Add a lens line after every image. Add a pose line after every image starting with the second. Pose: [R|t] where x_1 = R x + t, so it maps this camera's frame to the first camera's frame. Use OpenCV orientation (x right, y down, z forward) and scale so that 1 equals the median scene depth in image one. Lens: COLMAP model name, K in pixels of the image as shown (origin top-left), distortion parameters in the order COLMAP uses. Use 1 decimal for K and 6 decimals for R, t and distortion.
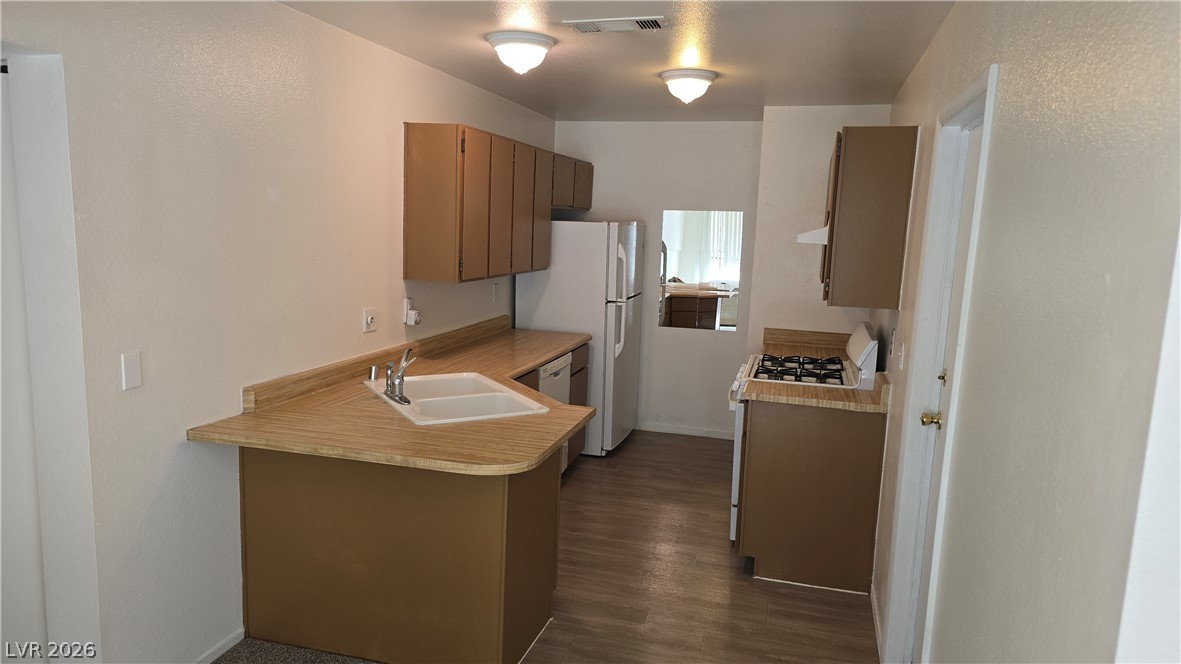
lens RADIAL K [[766.0, 0, 590.9], [0, 766.0, 343.9], [0, 0, 1]] dist [0.073430, -0.068366]
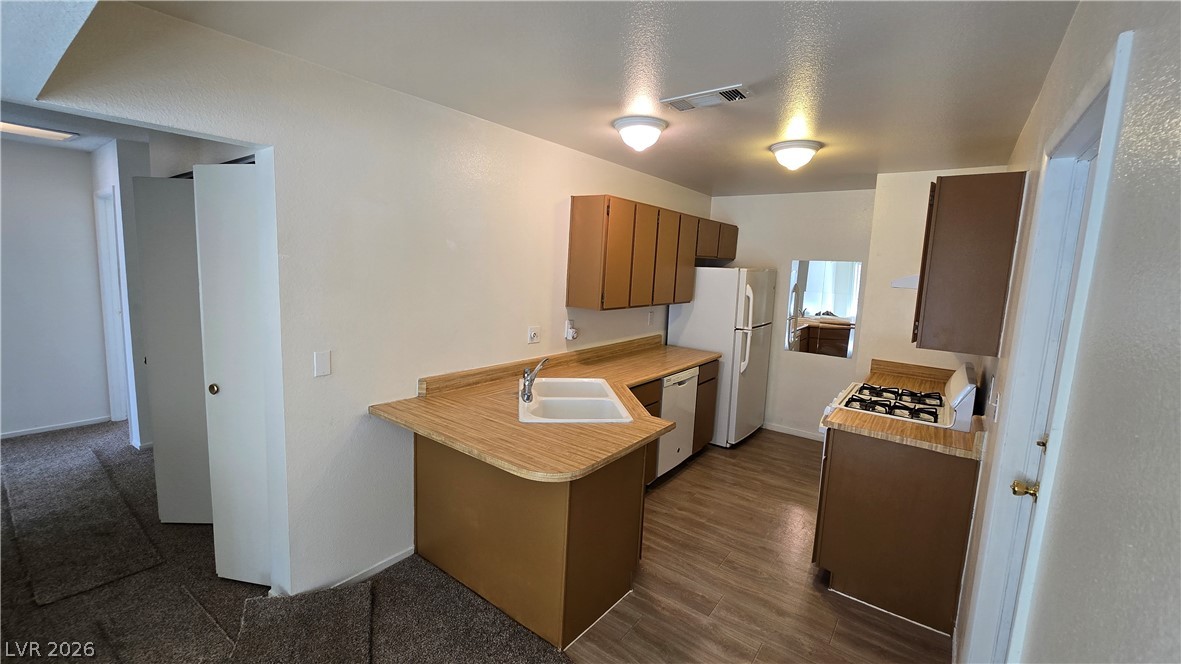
lens RADIAL K [[481.3, 0, 584.4], [0, 481.3, 324.0], [0, 0, 1]] dist [-0.002989, -0.000200]
pose [[0.929654, 0.051229, -0.364854, 0.117198], [-0.068456, 0.997060, -0.034430, -0.026452], [0.362018, 0.056985, 0.930428, 0.217280]]
